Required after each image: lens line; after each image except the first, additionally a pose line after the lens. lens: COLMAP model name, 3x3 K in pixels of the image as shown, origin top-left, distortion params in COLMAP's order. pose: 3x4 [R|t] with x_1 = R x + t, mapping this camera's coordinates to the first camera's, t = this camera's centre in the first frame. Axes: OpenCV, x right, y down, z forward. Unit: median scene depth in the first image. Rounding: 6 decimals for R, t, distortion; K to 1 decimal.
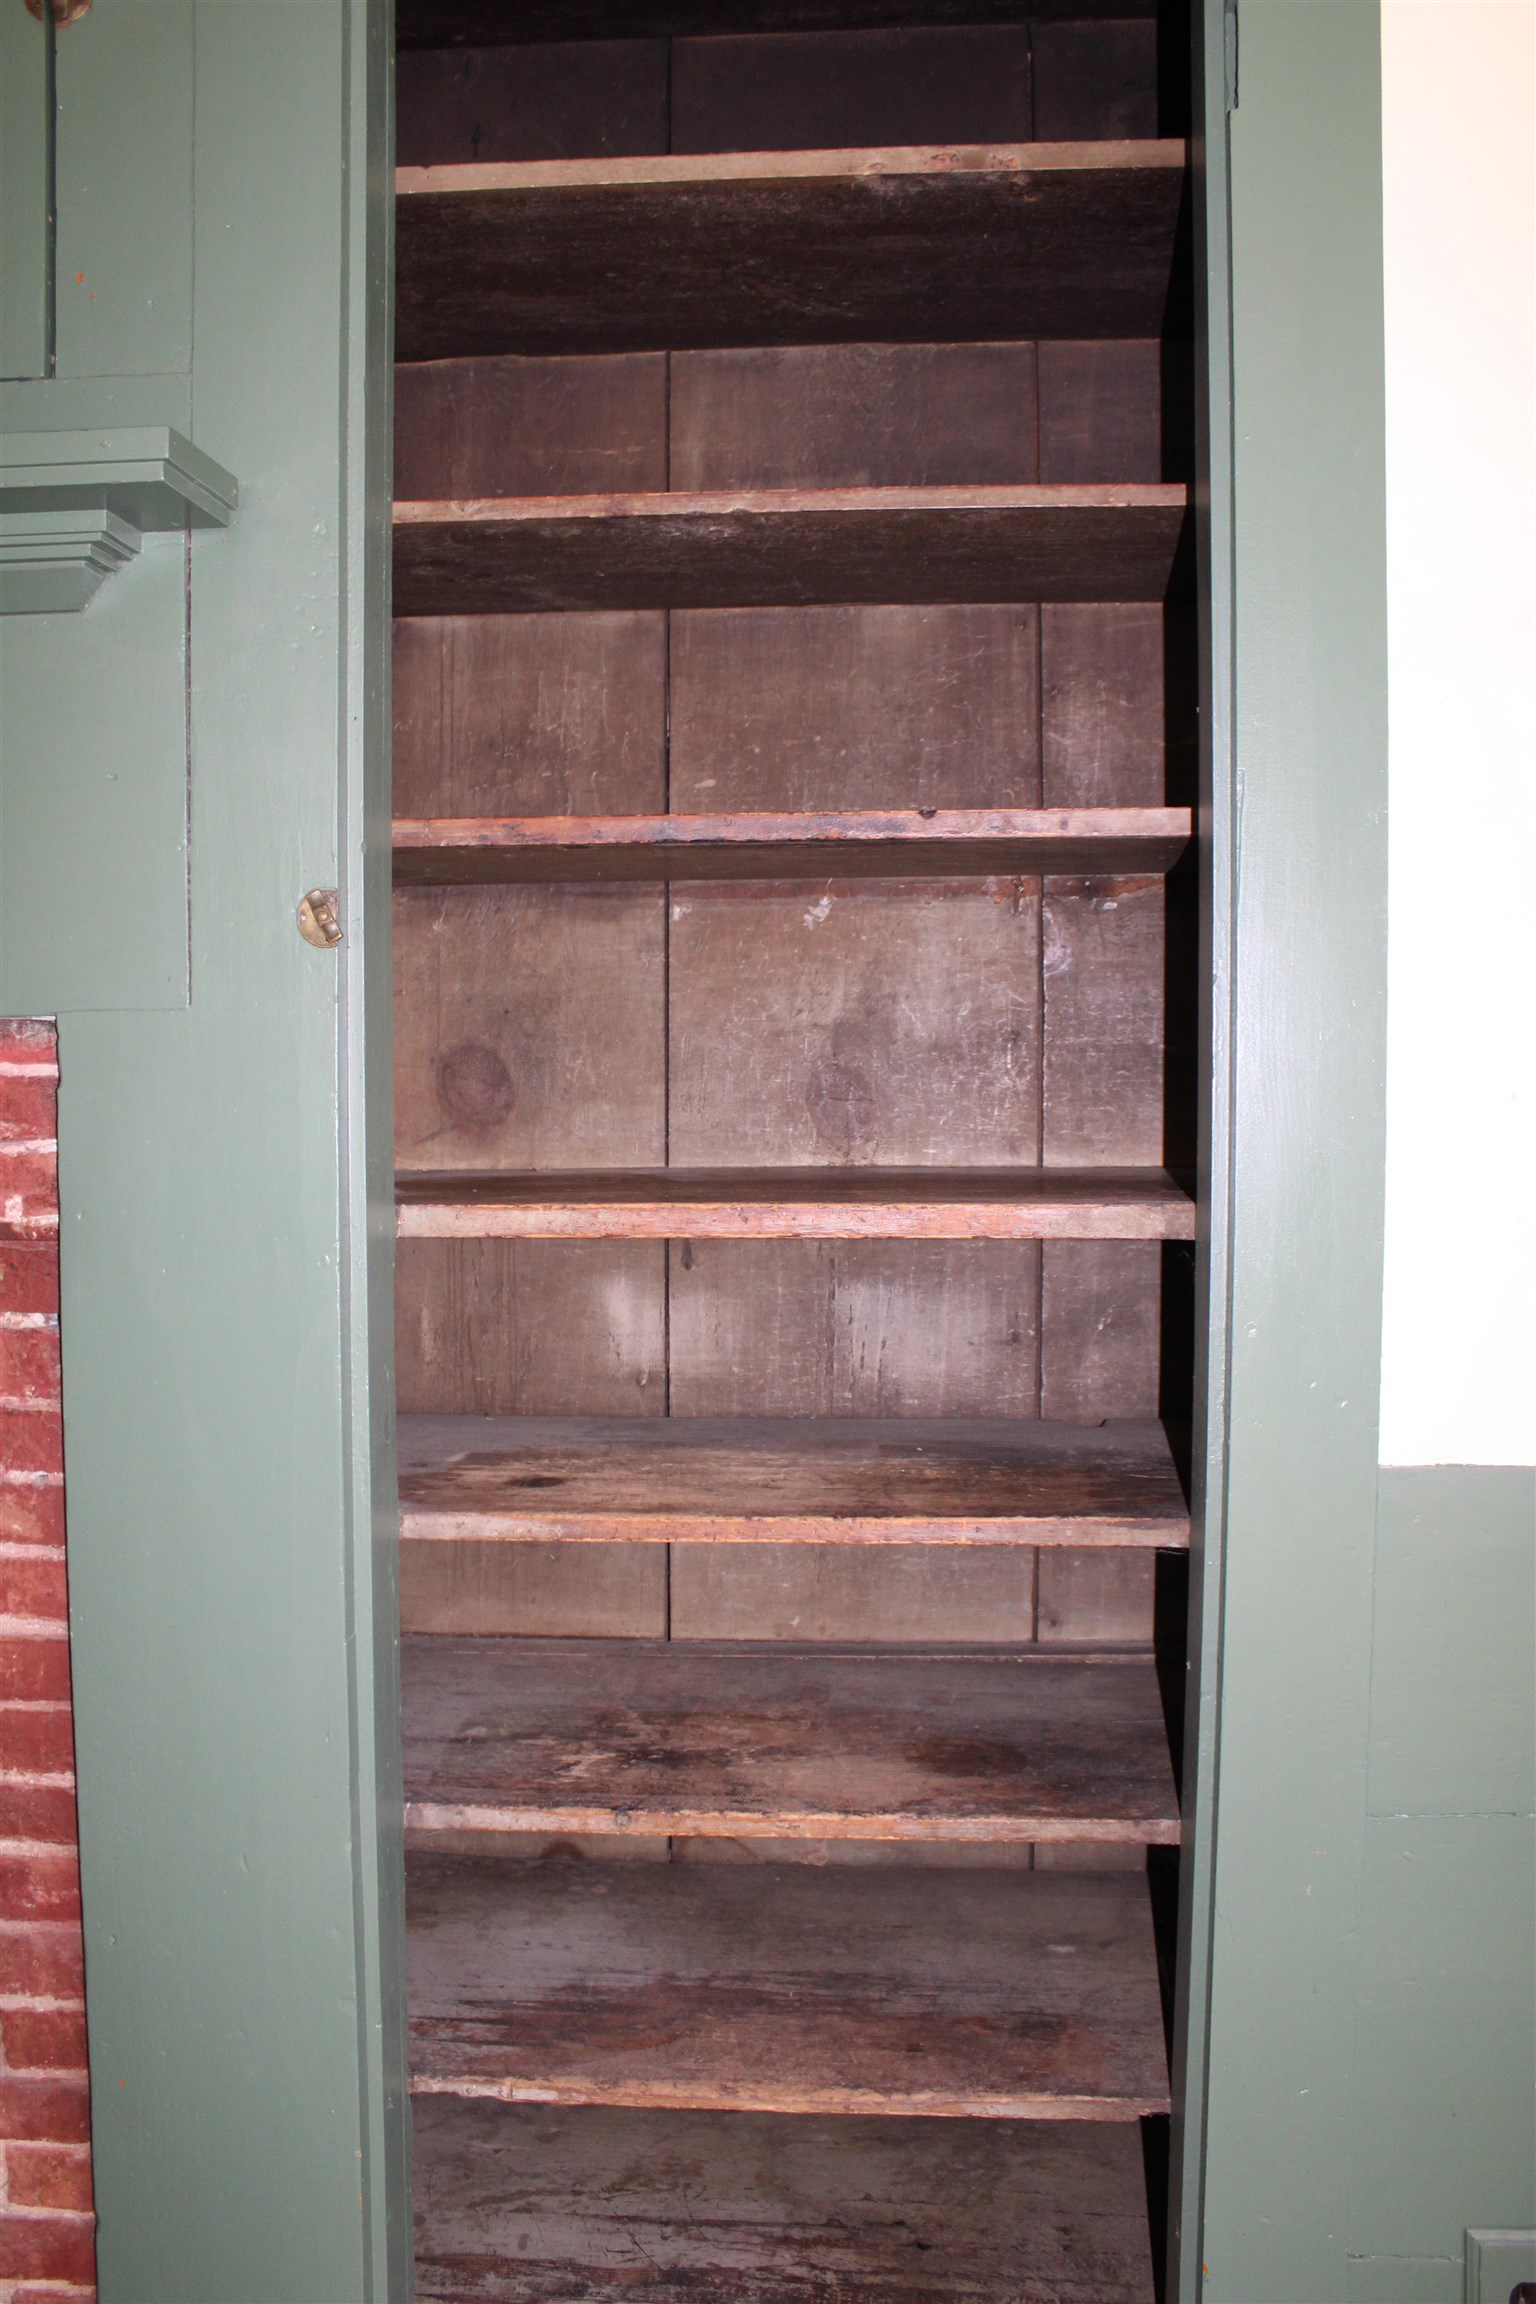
lens RADIAL K [[1933.8, 0, 769.5], [0, 1933.8, 1149.0], [0, 0, 1]] dist [-0.140095, 0.106413]
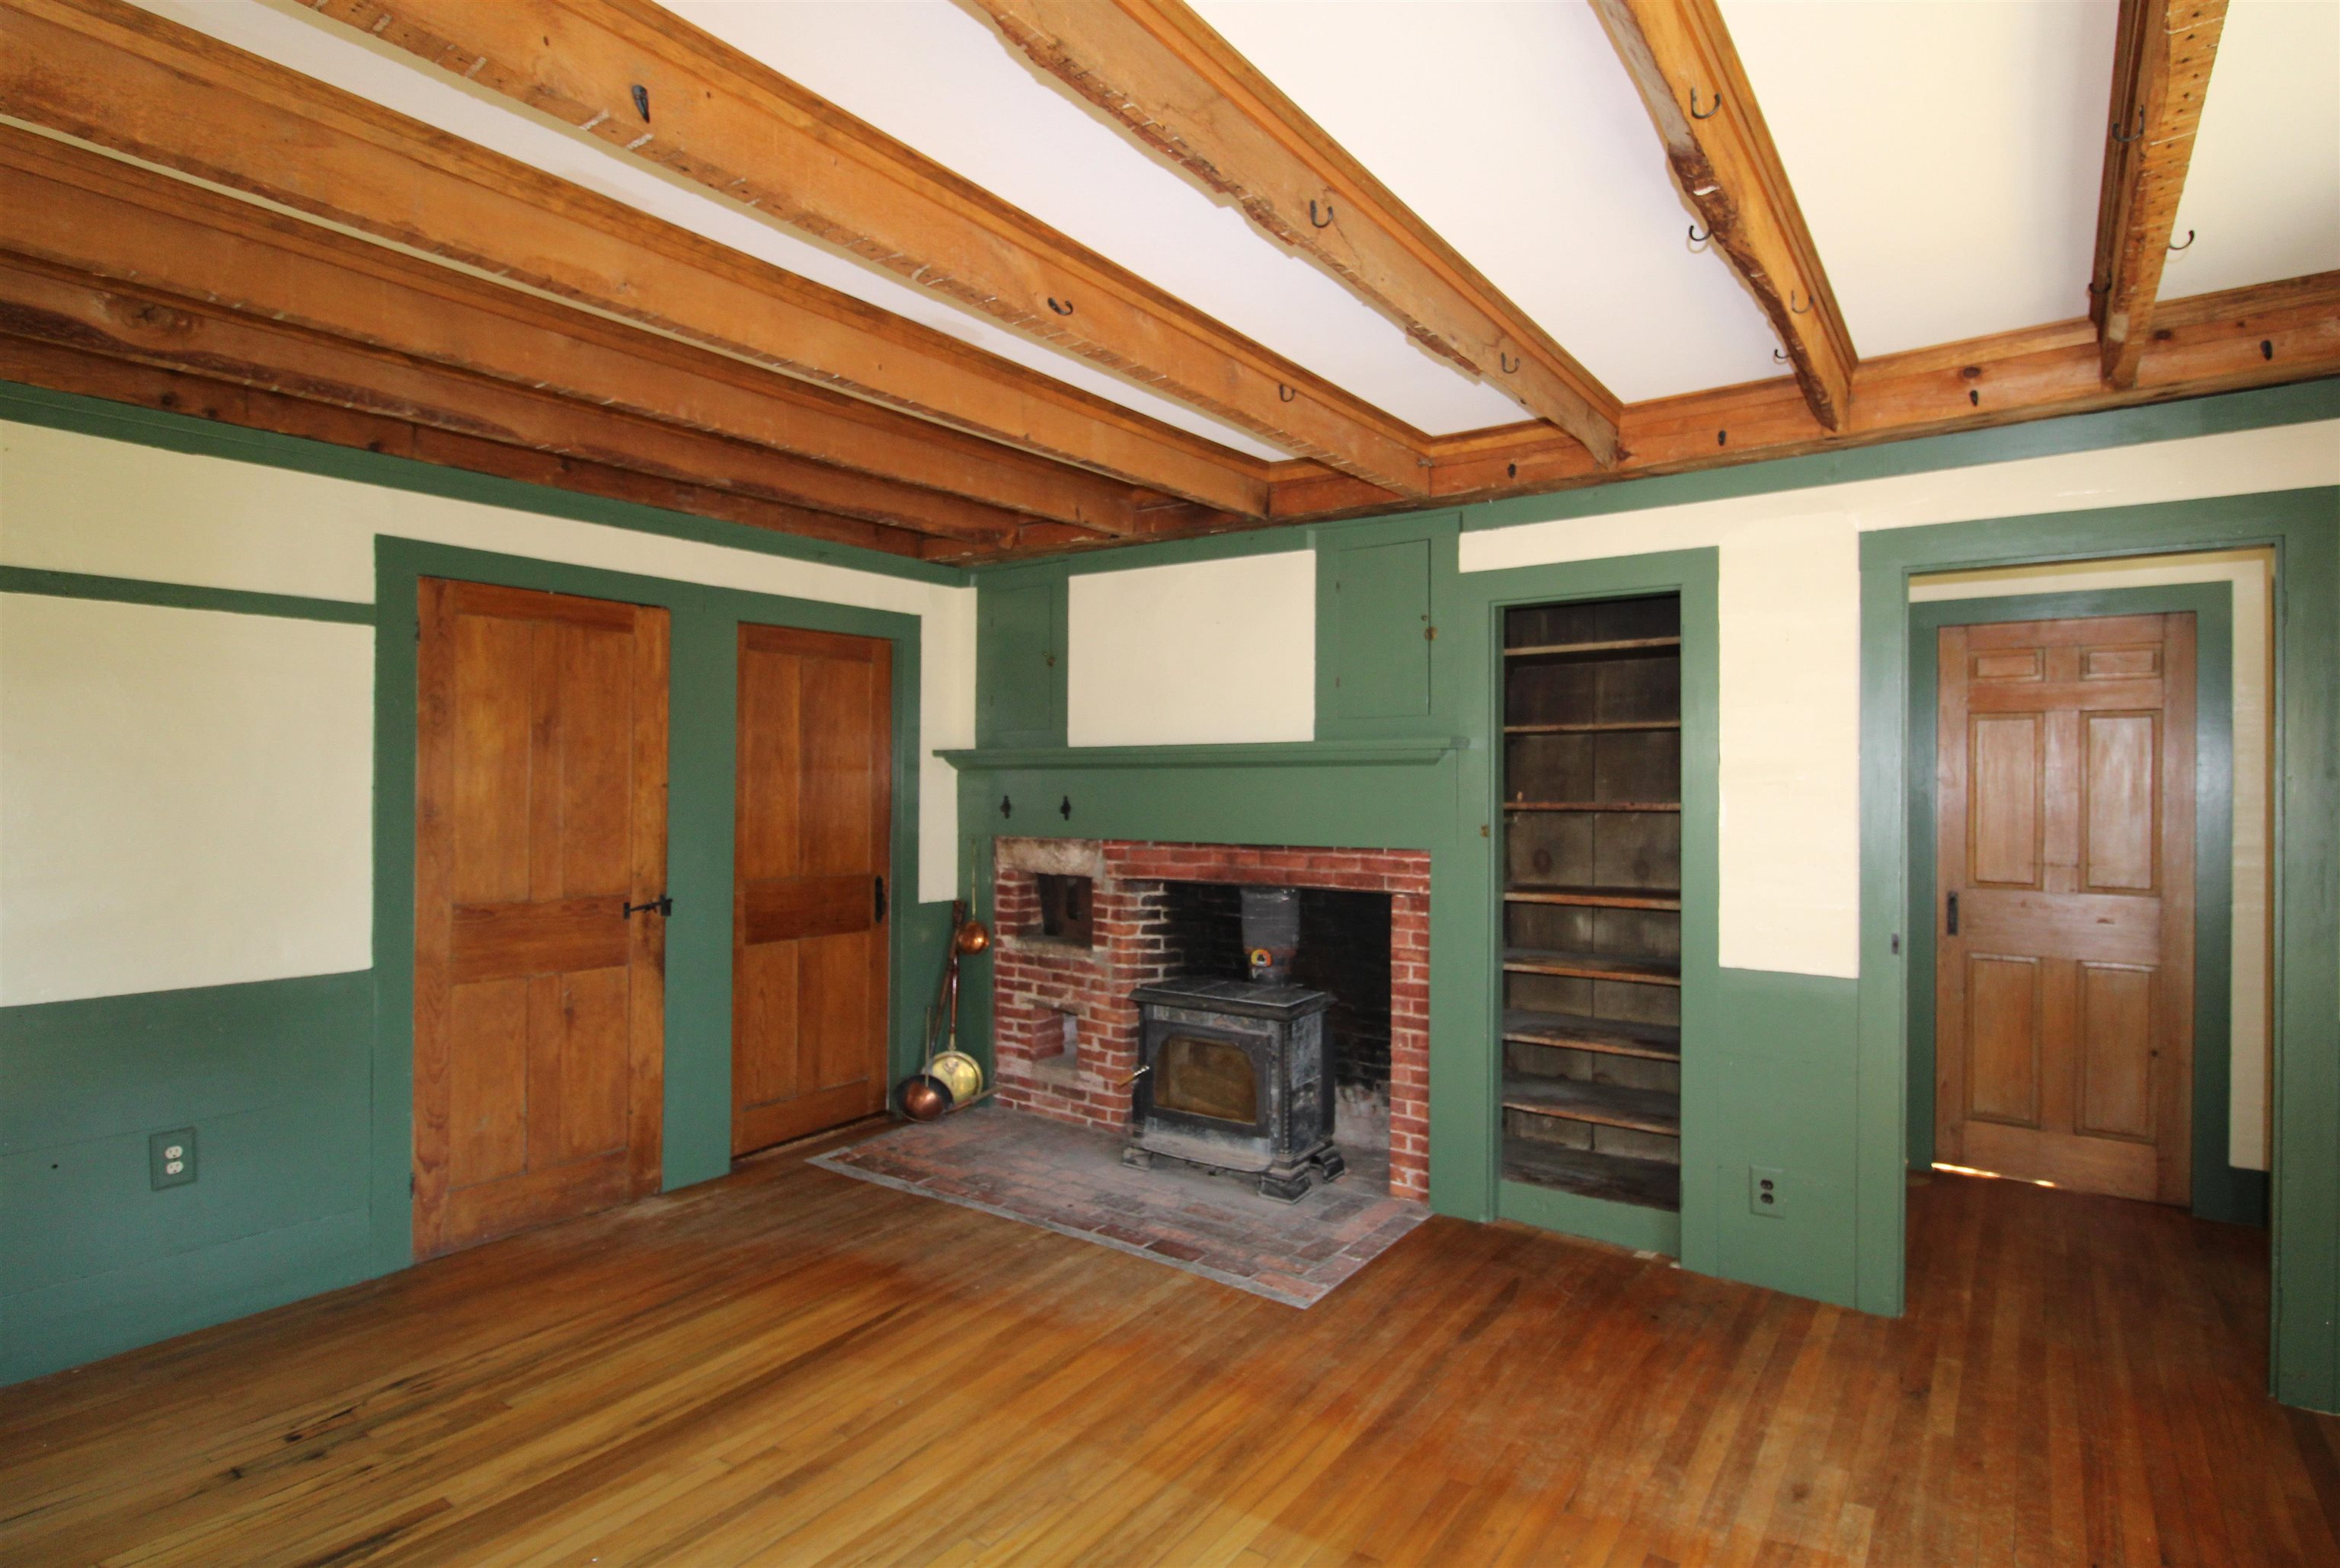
lens RADIAL K [[1179.6, 0, 1288.8], [0, 1179.6, 781.4], [0, 0, 1]] dist [-0.002051, -0.000306]
pose [[0.866660, 0.002125, -0.498896, 0.722262], [-0.030017, 0.998401, -0.047892, -0.080238], [0.497996, 0.056482, 0.865338, -1.587728]]
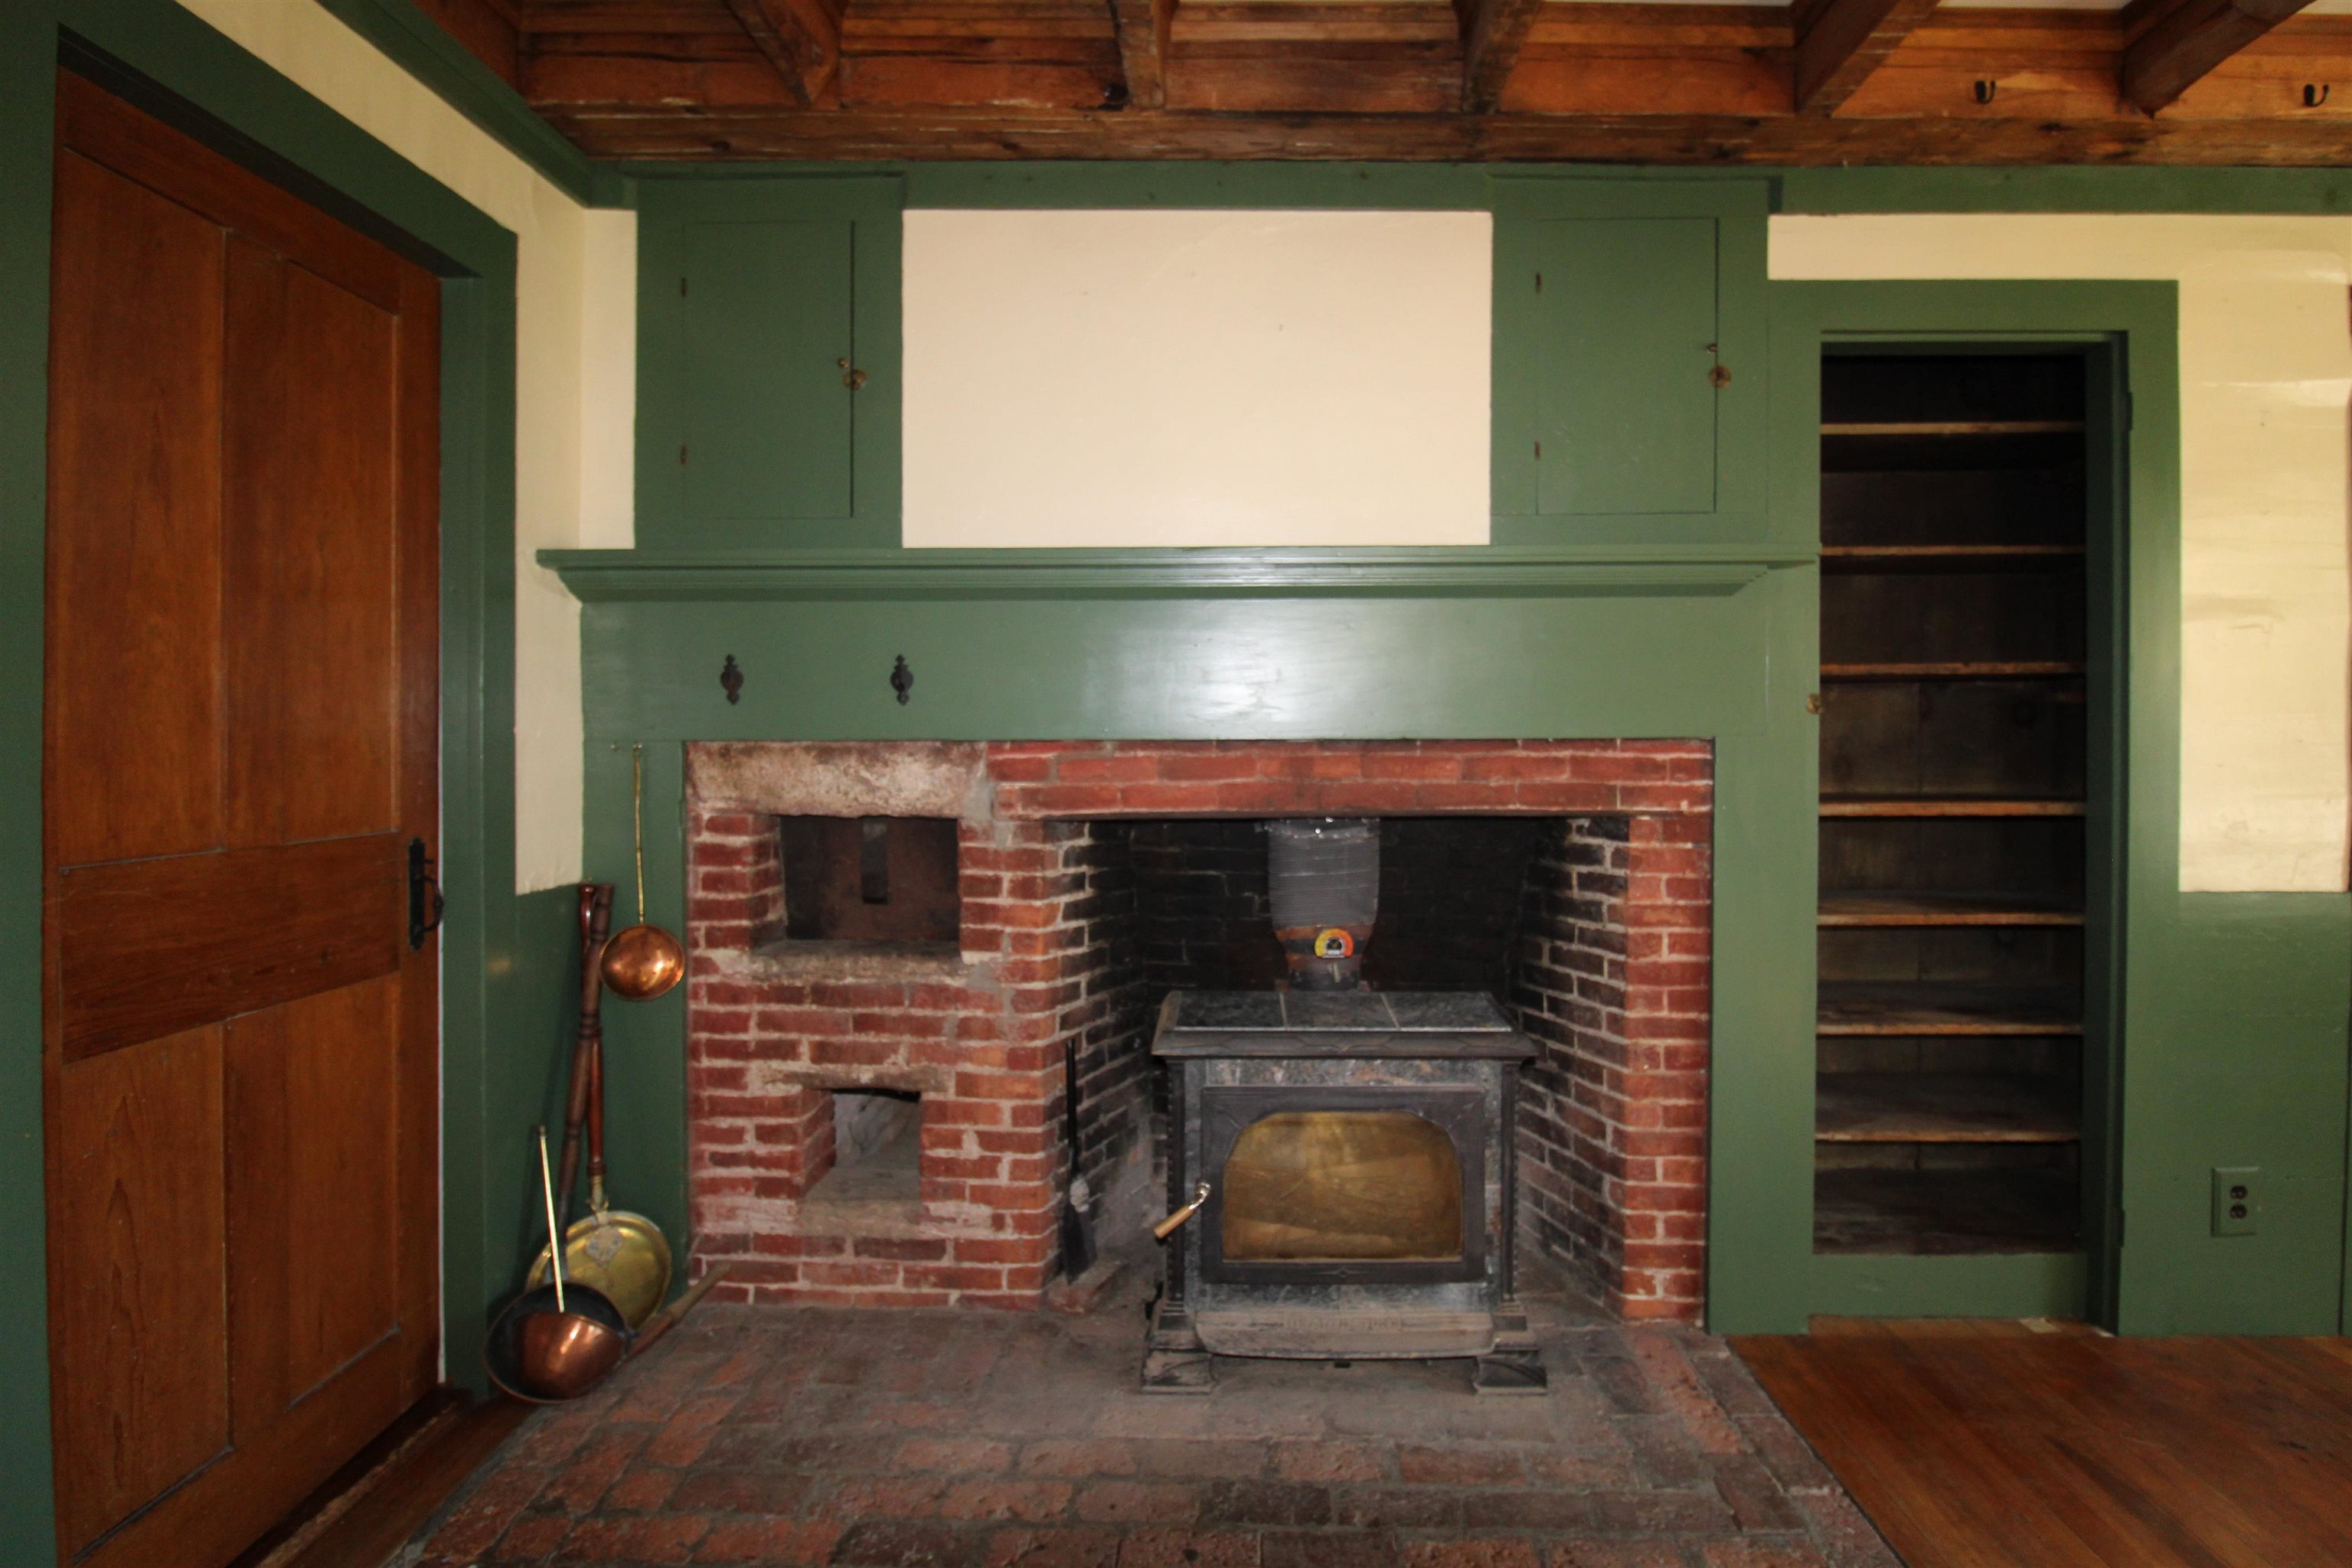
lens RADIAL K [[1116.4, 0, 1218.3], [0, 1116.4, 749.1], [0, 0, 1]] dist [0.000144, -0.012447]
pose [[0.999377, 0.000063, 0.035302, -1.083894], [0.001436, 0.999099, -0.042425, 0.016967], [-0.035273, 0.042449, 0.998476, -0.586891]]
